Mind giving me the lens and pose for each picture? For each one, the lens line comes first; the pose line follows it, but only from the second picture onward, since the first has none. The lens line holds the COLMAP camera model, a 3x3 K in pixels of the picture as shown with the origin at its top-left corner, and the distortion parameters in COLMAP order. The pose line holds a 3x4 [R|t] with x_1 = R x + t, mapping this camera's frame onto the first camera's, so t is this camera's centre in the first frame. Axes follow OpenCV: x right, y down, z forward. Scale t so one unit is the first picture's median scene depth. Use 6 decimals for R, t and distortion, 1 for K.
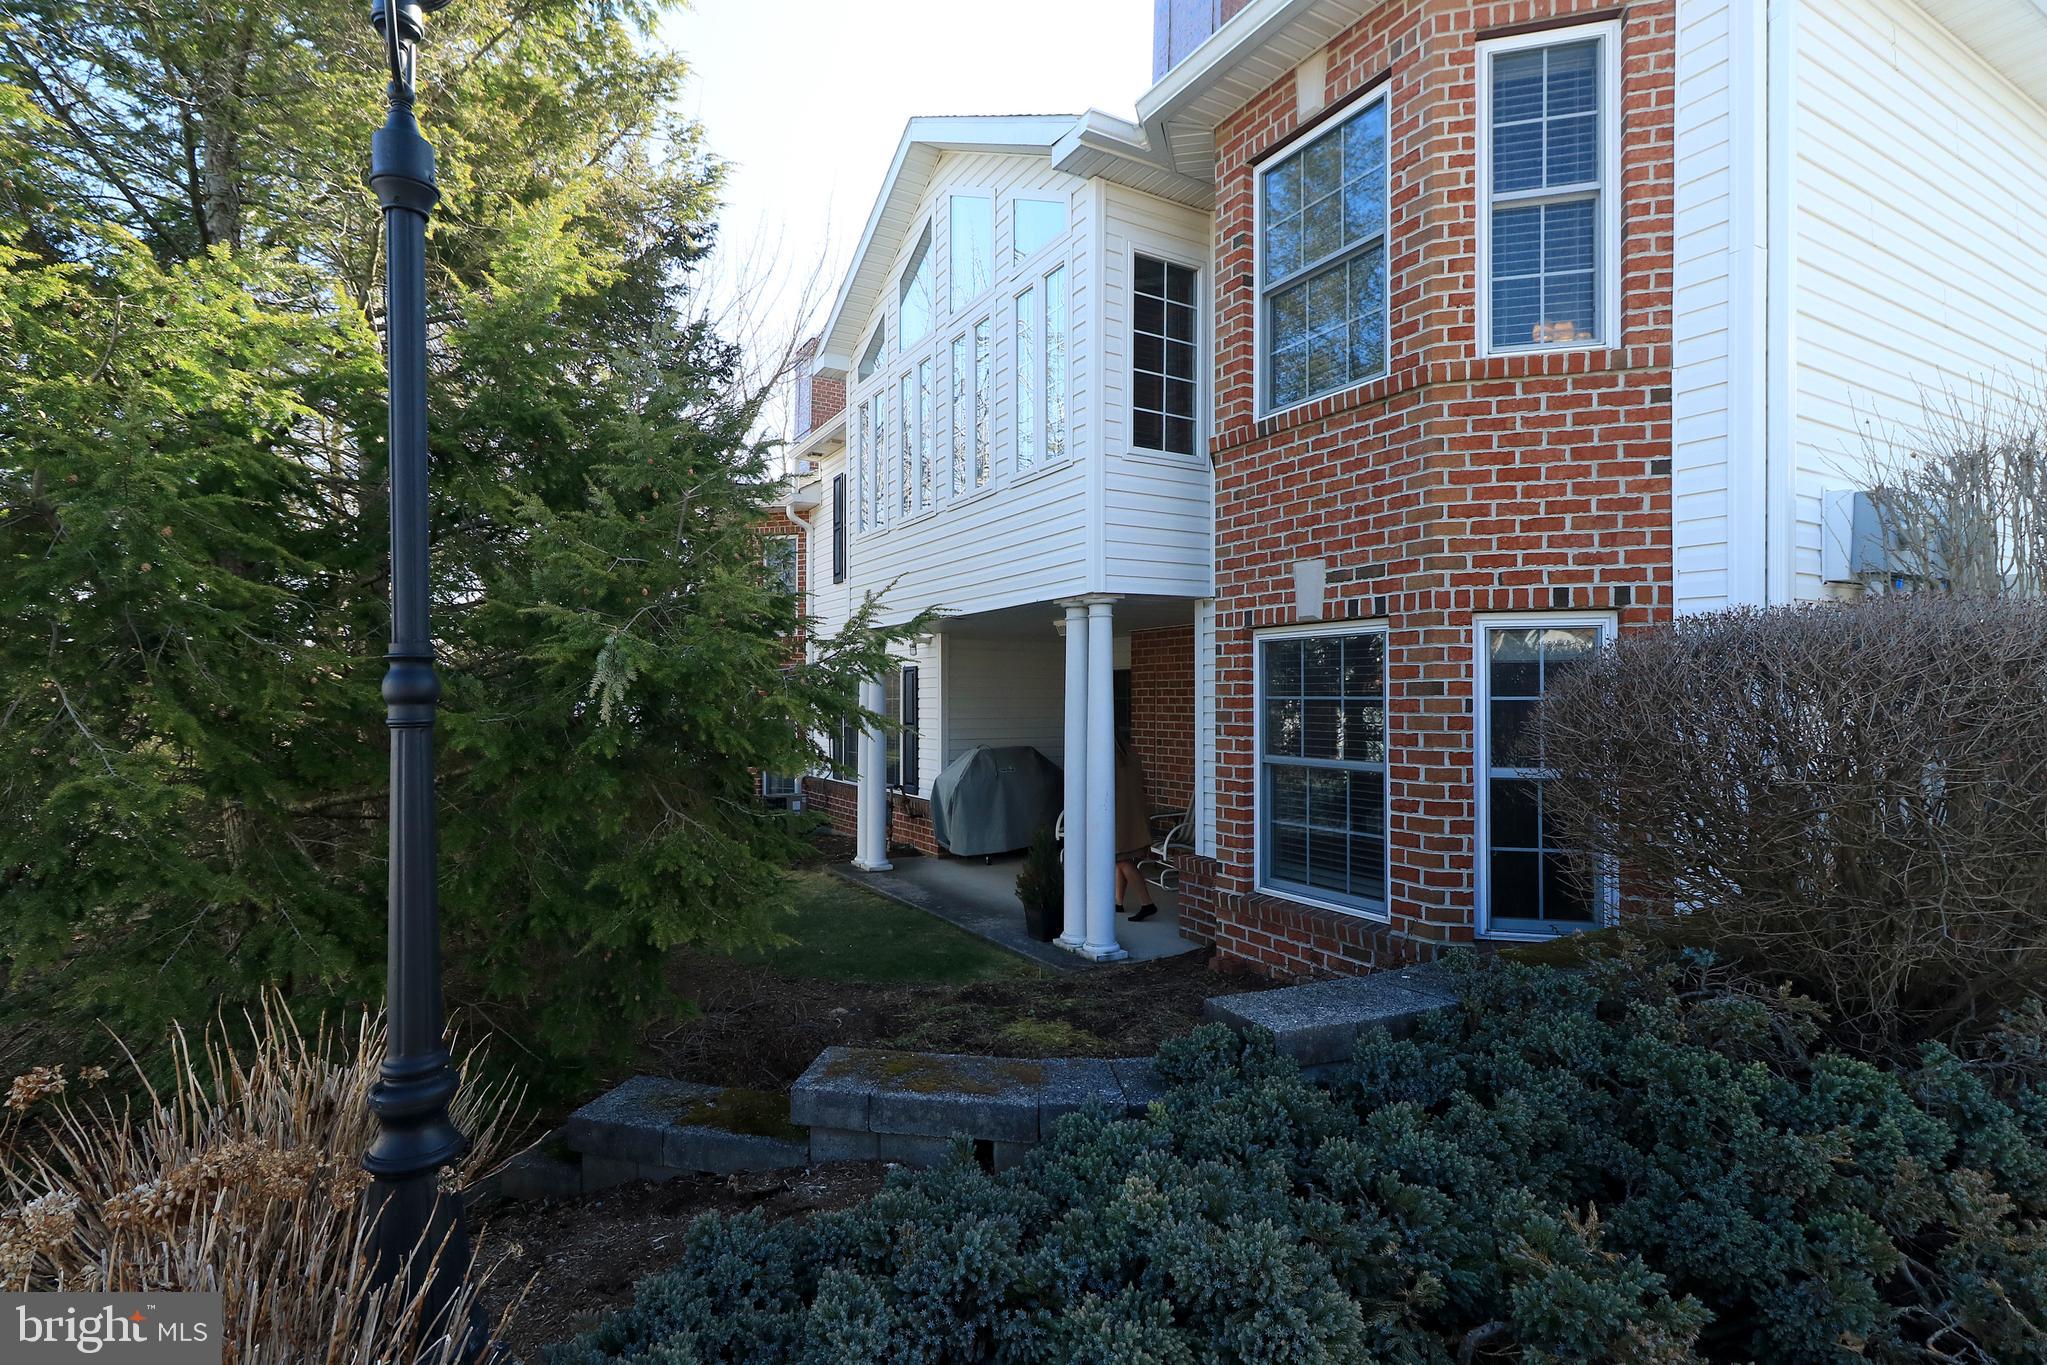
lens RADIAL K [[977.2, 0, 1025.2], [0, 977.2, 693.1], [0, 0, 1]] dist [0.004588, 0.000653]
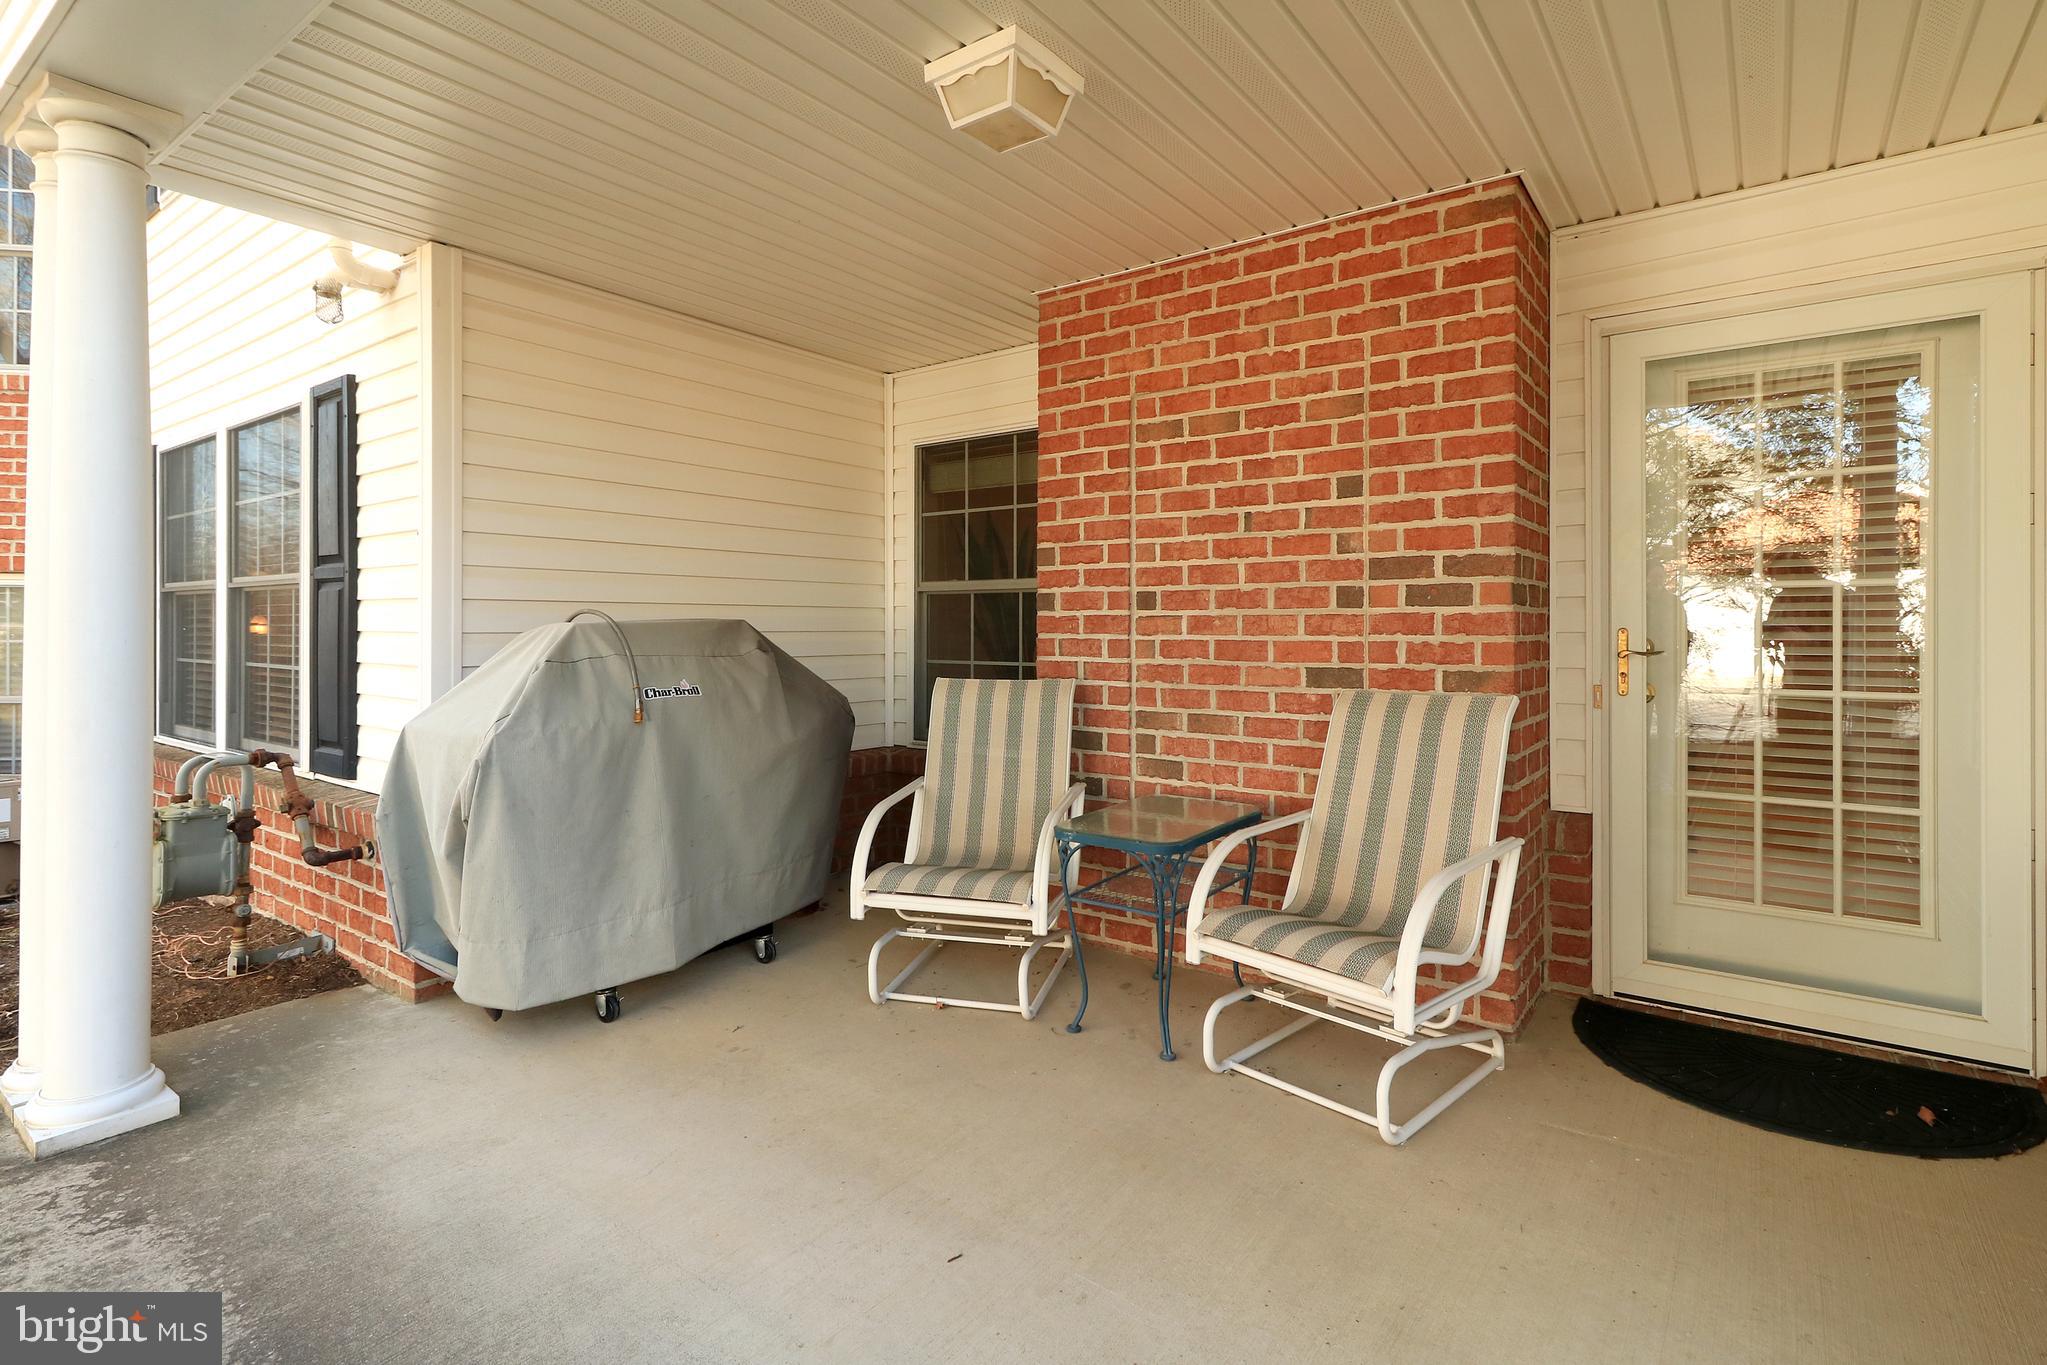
lens RADIAL K [[977.2, 0, 1022.4], [0, 977.2, 638.5], [0, 0, 1]] dist [0.004588, 0.000653]
pose [[0.917874, -0.000424, 0.396871, -0.039122], [-0.004281, 0.999931, 0.010969, 0.057304], [-0.396848, -0.011767, 0.917809, 0.661743]]
